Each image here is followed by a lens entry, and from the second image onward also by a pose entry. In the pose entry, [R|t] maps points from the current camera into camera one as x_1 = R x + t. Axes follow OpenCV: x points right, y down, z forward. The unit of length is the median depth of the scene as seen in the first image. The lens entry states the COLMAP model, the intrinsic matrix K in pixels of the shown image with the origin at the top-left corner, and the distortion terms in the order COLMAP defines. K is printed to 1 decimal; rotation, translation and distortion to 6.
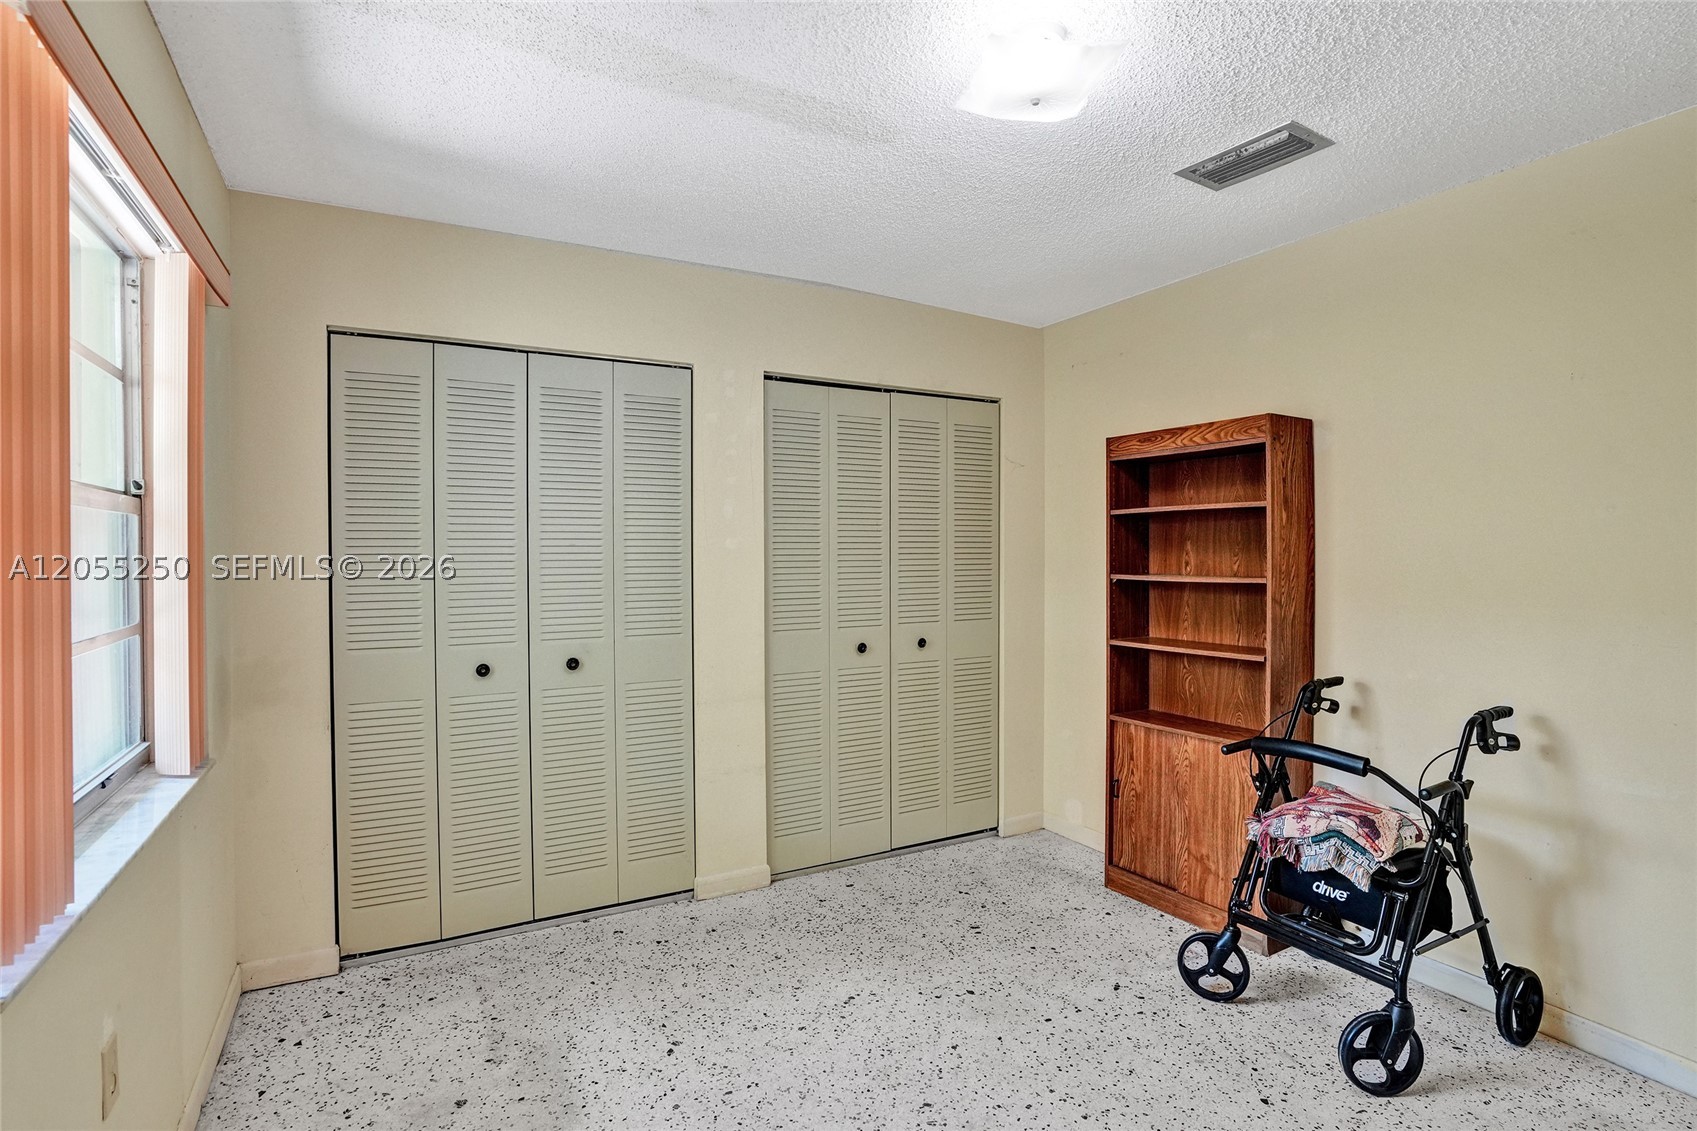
lens RADIAL K [[843.0, 0, 854.3], [0, 843.0, 558.4], [0, 0, 1]] dist [-0.021933, 0.000431]
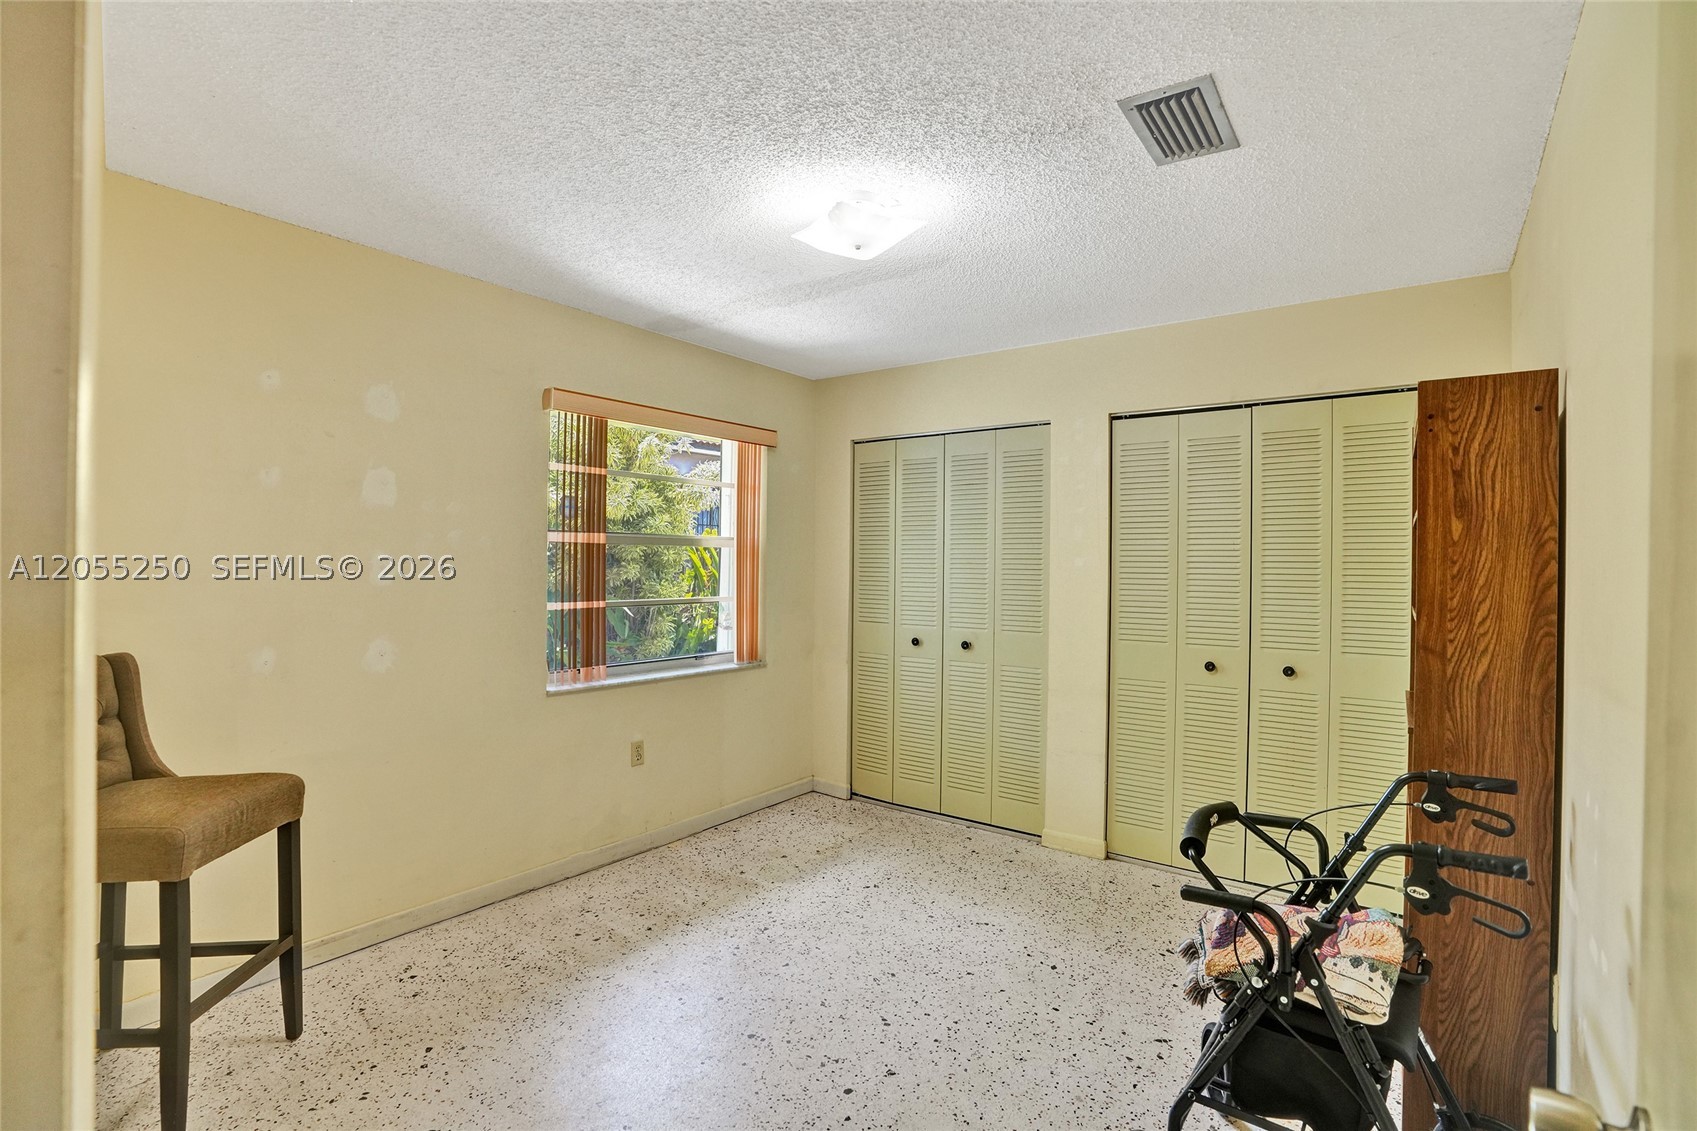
lens RADIAL K [[783.0, 0, 860.1], [0, 783.0, 565.1], [0, 0, 1]] dist [-0.069009, 0.027347]
pose [[0.407235, 0.009928, -0.913269, 0.851445], [-0.022187, 0.999753, 0.000975, -0.009510], [0.913054, 0.019866, 0.407355, 0.302883]]
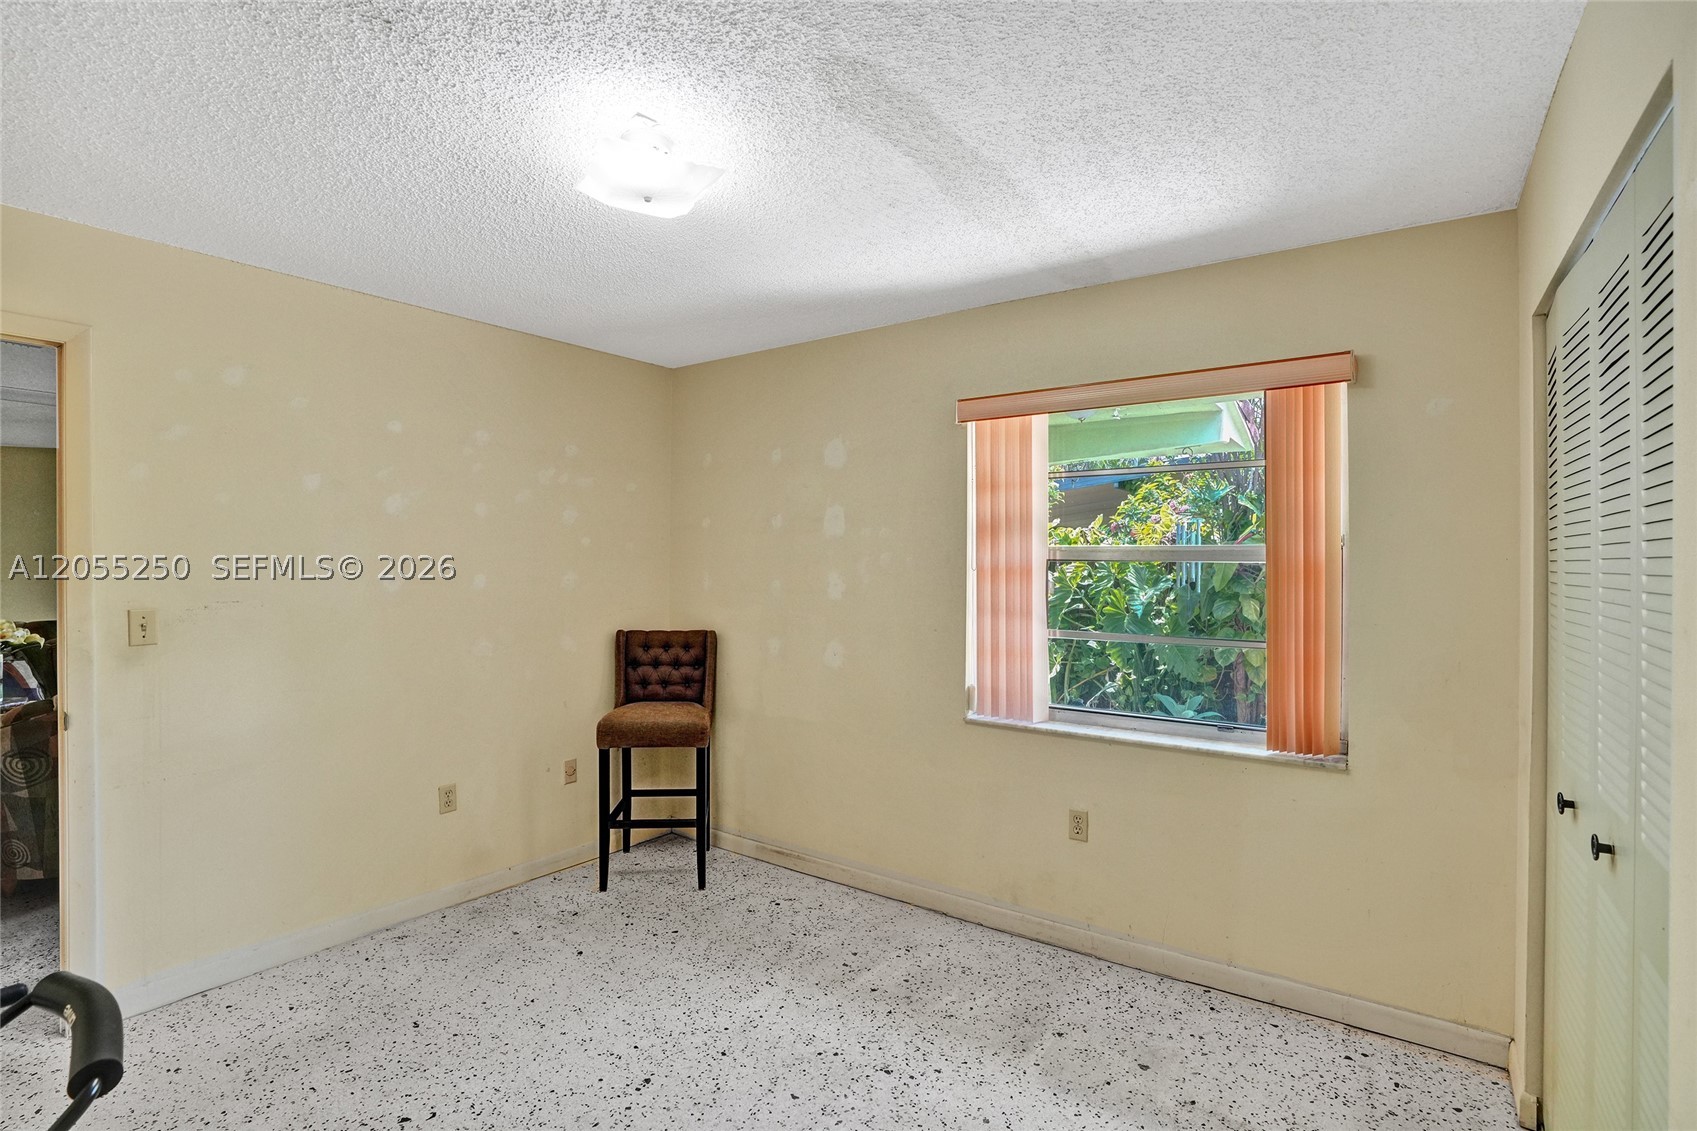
lens RADIAL K [[783.0, 0, 860.1], [0, 783.0, 565.1], [0, 0, 1]] dist [-0.069009, 0.027347]
pose [[-0.899791, -0.004944, -0.436294, 0.247917], [-0.012213, 0.999829, 0.013858, -0.039748], [0.436151, 0.017797, -0.899698, 1.254874]]
